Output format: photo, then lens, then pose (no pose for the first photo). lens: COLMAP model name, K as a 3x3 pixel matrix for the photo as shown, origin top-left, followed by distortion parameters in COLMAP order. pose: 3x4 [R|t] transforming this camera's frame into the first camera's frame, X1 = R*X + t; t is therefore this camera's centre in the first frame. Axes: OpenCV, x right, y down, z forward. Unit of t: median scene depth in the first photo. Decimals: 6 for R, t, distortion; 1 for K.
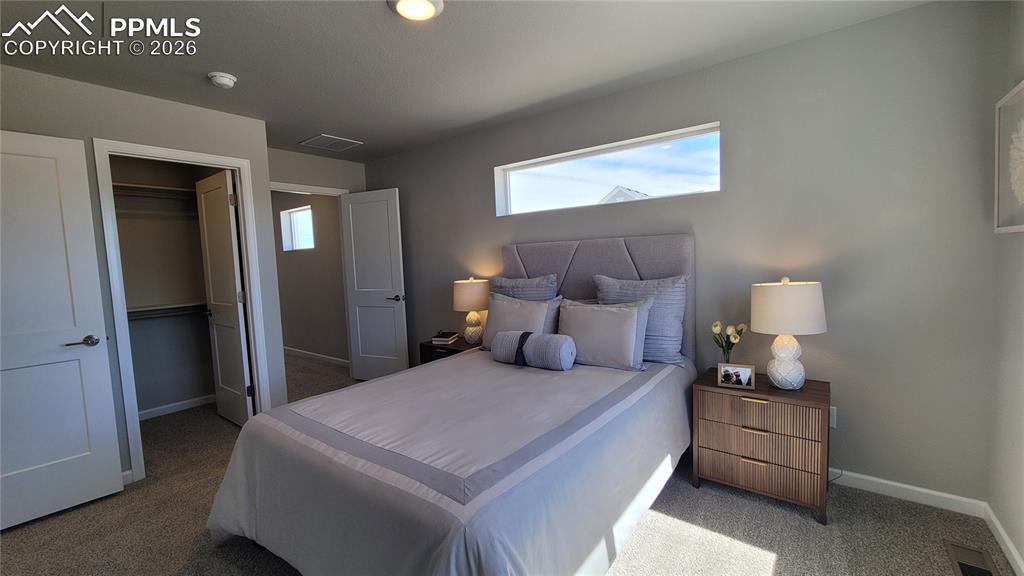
lens RADIAL K [[416.8, 0, 516.1], [0, 416.8, 285.5], [0, 0, 1]] dist [0.000018, -0.000609]
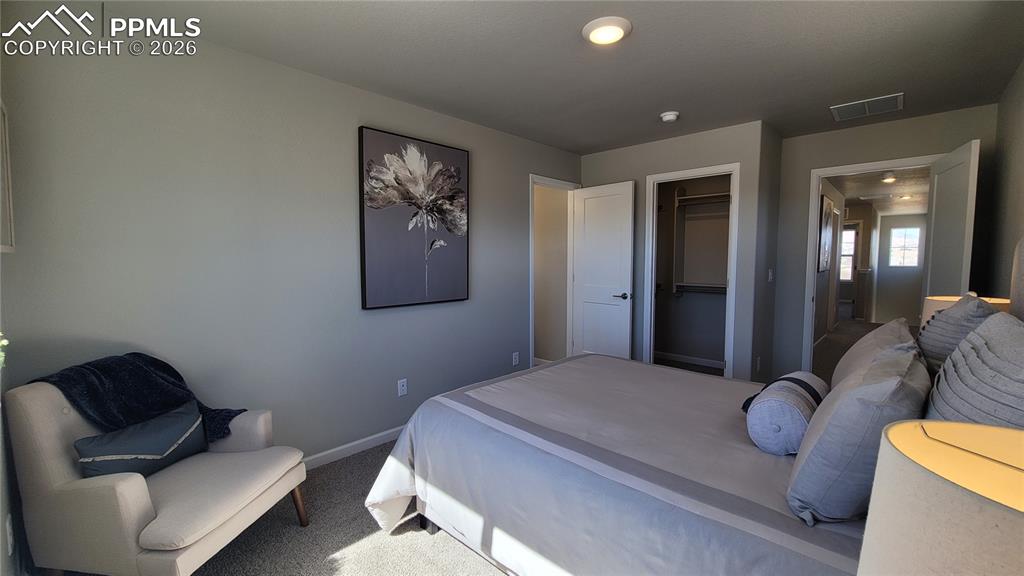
lens RADIAL K [[416.8, 0, 515.1], [0, 416.8, 286.9], [0, 0, 1]] dist [0.000018, -0.000609]
pose [[-0.107293, 0.108224, -0.988320, 0.752974], [-0.066717, 0.991034, 0.115764, -0.077698], [0.991986, 0.078359, -0.099110, 0.709879]]
